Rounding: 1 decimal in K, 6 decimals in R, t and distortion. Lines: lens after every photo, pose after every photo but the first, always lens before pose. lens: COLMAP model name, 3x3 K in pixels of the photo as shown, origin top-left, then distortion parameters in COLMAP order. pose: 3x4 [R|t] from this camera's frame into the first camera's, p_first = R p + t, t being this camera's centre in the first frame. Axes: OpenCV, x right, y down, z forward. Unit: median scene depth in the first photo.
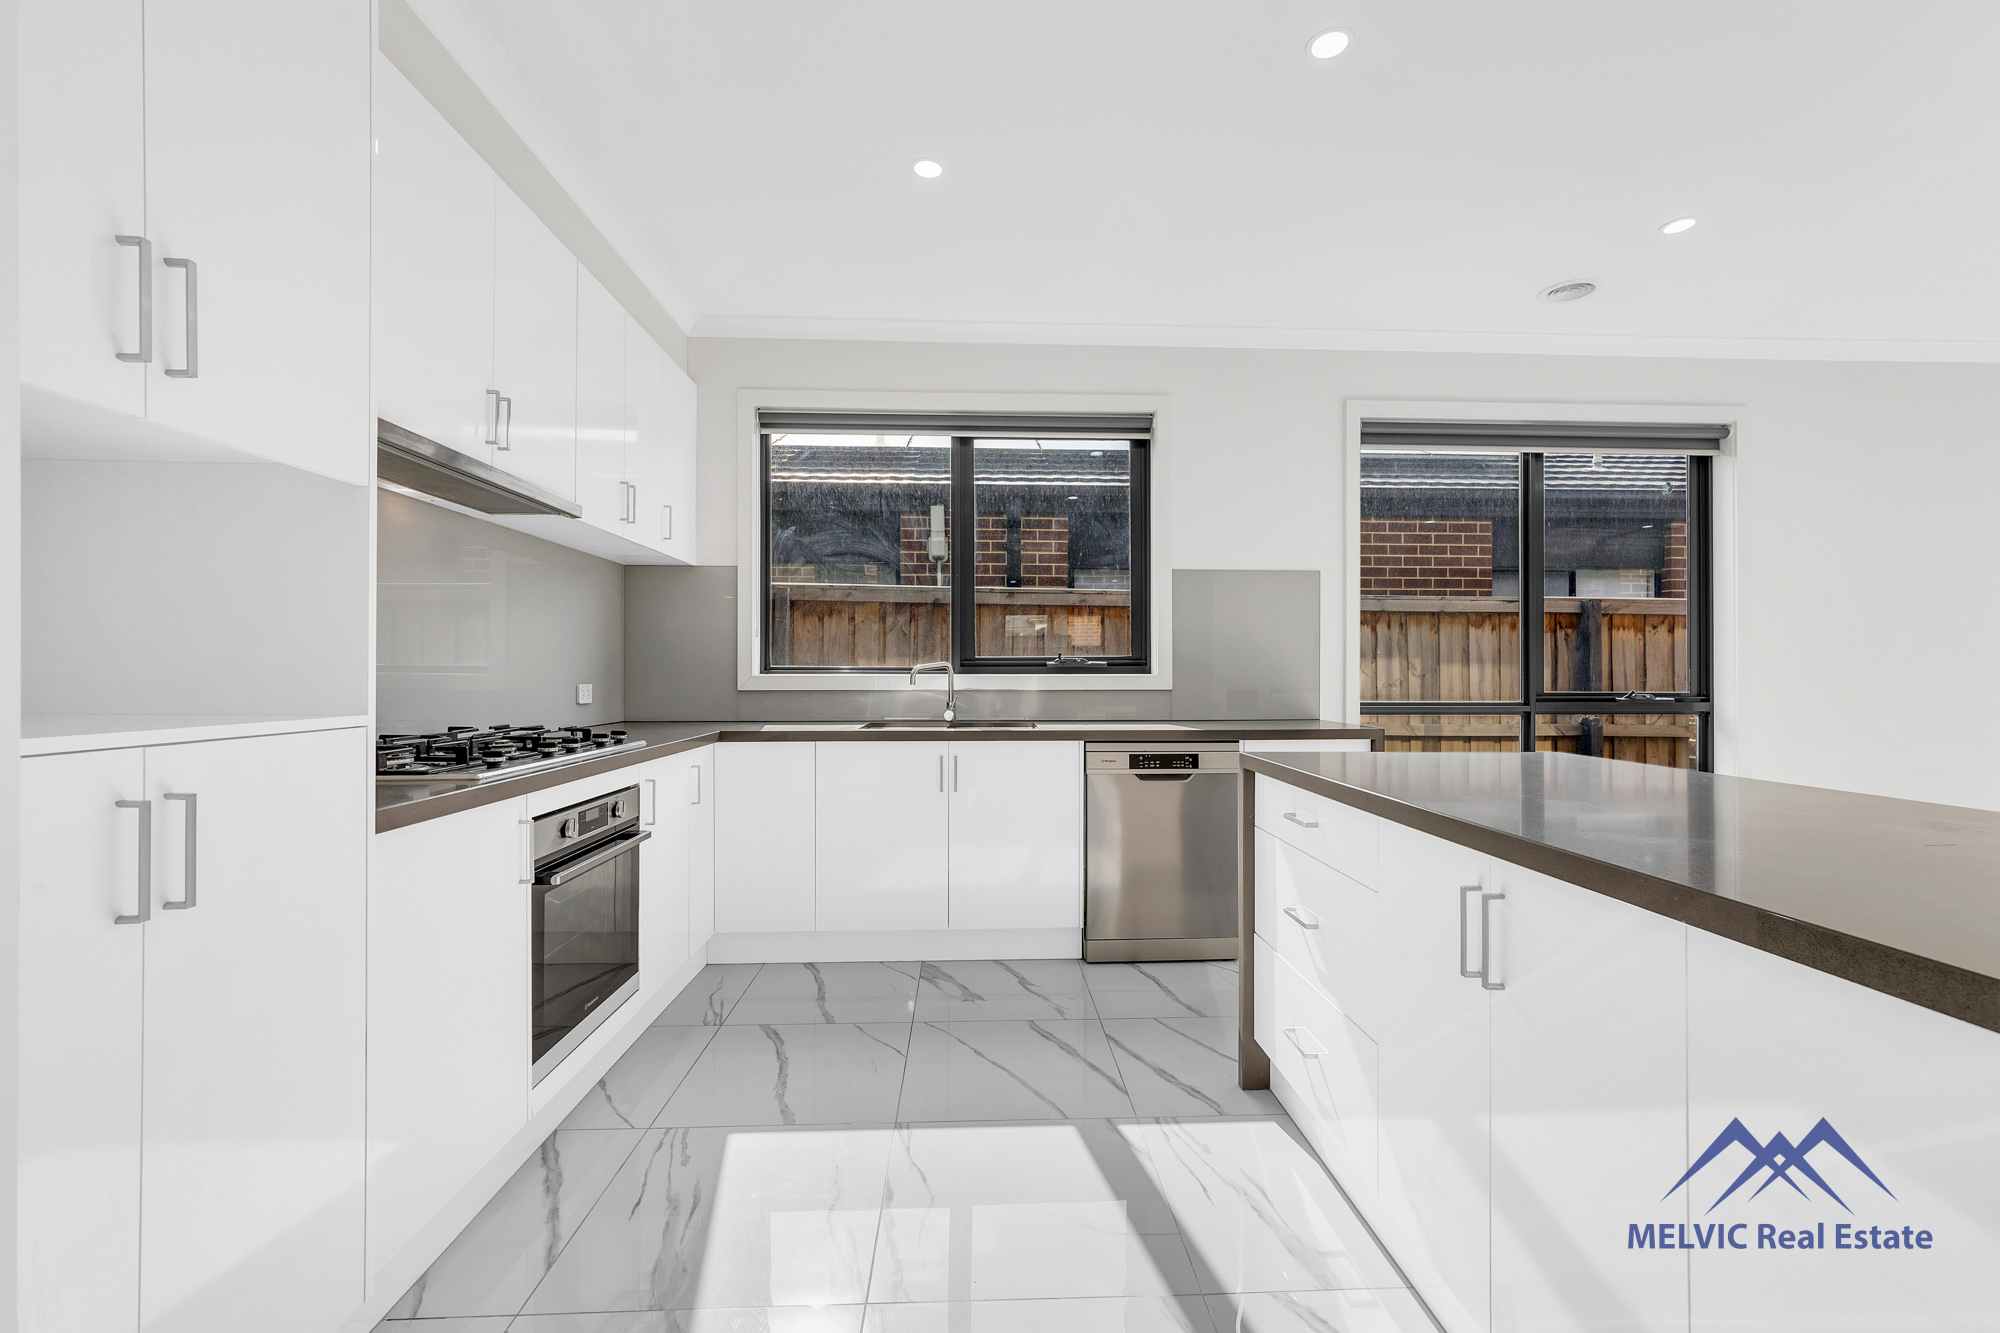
lens RADIAL K [[834.2, 0, 1001.5], [0, 834.2, 669.8], [0, 0, 1]] dist [-0.009156, 0.000024]
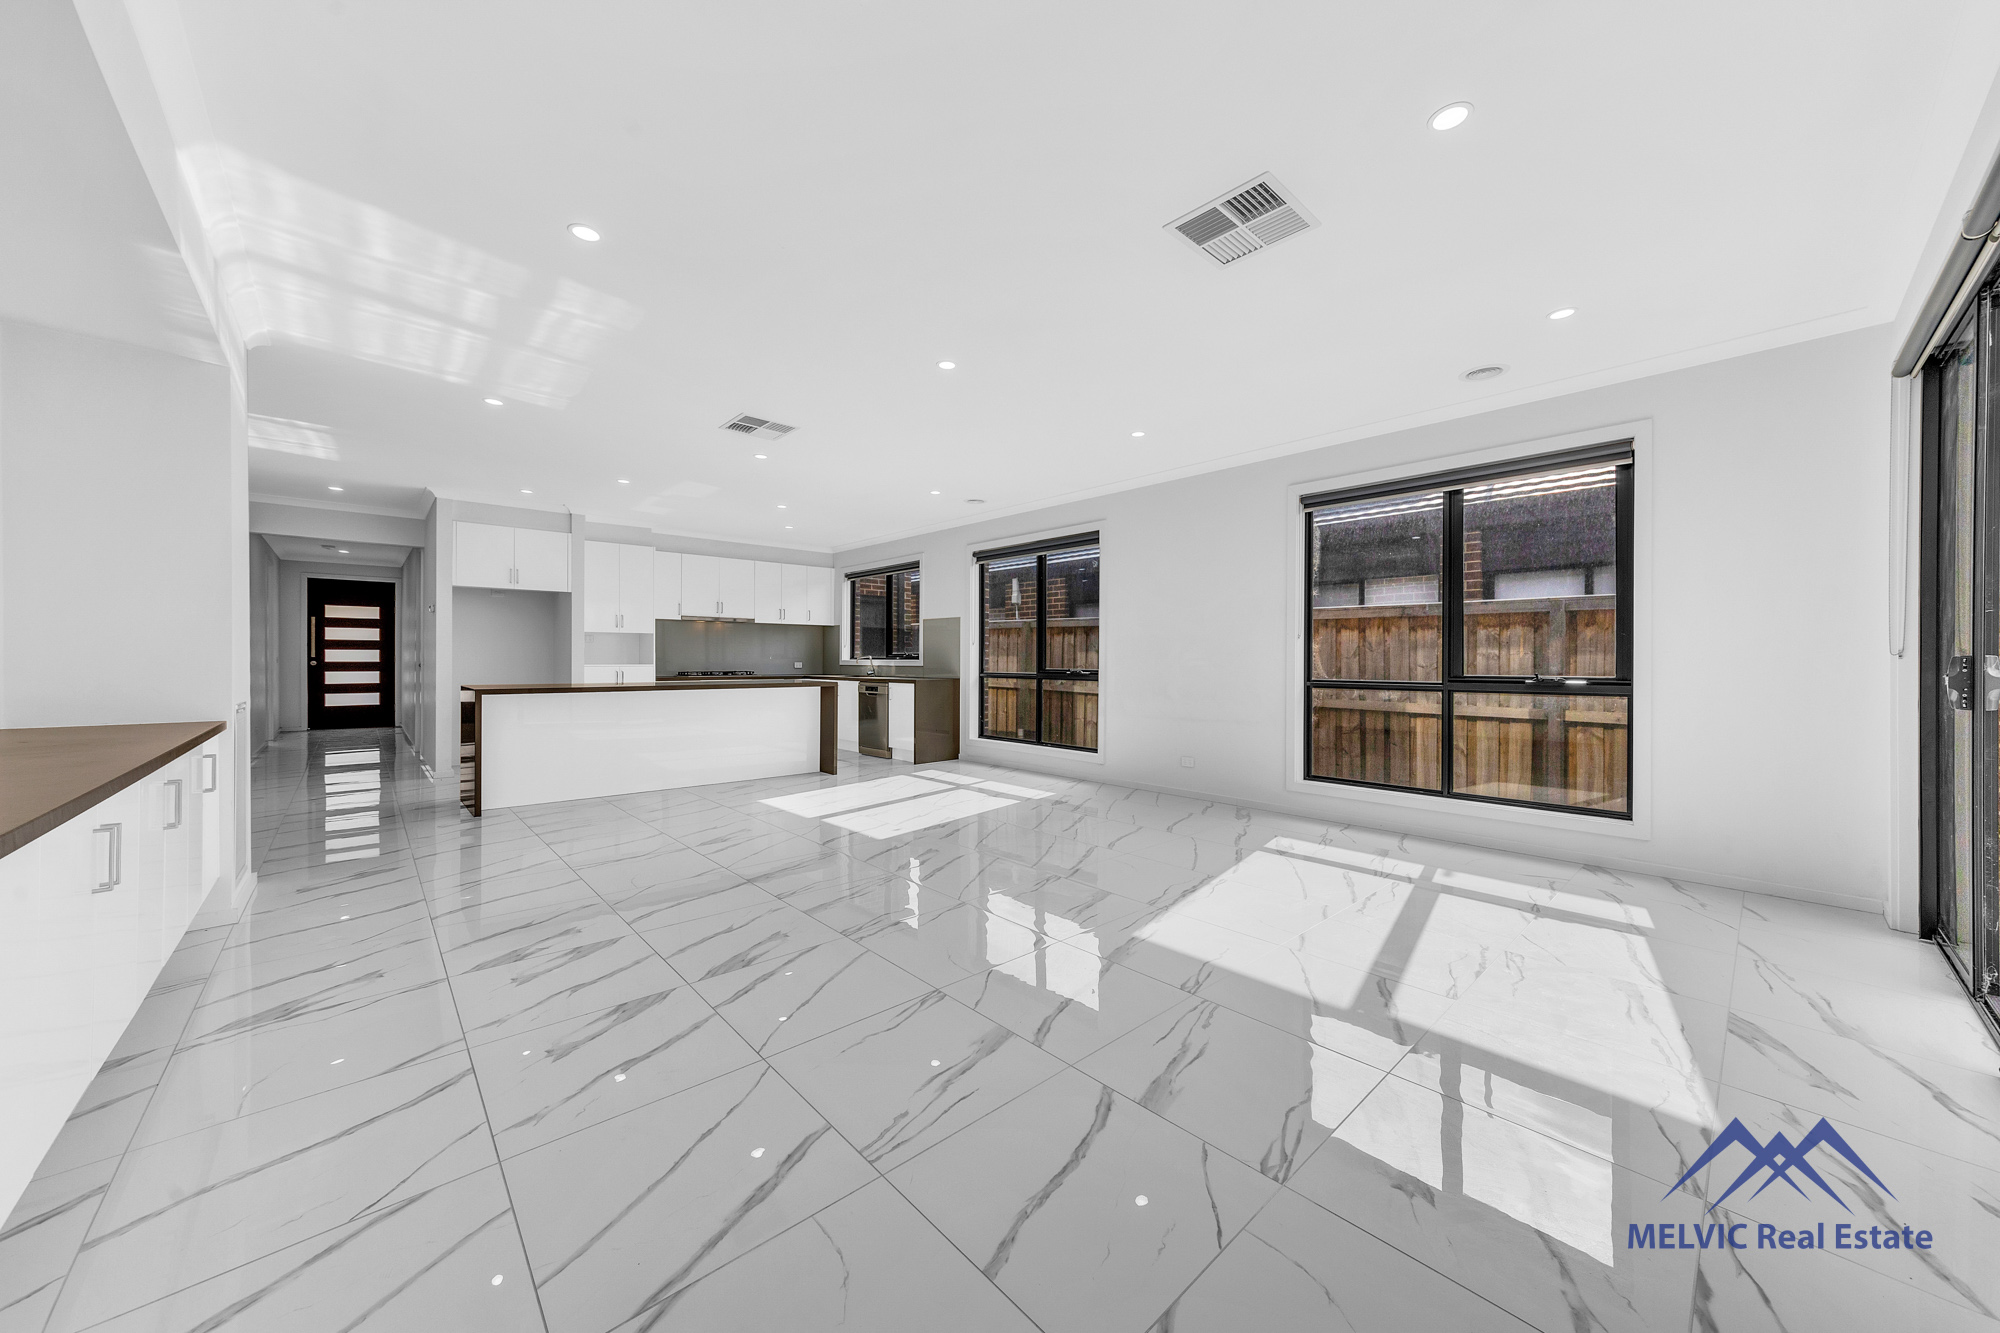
lens RADIAL K [[706.3, 0, 993.2], [0, 706.3, 660.6], [0, 0, 1]] dist [0.011451, -0.000751]
pose [[0.642609, 0.001372, -0.766193, 2.092297], [0.000429, 0.999998, 0.002150, 0.003509], [0.766194, -0.001710, 0.642607, -0.253321]]
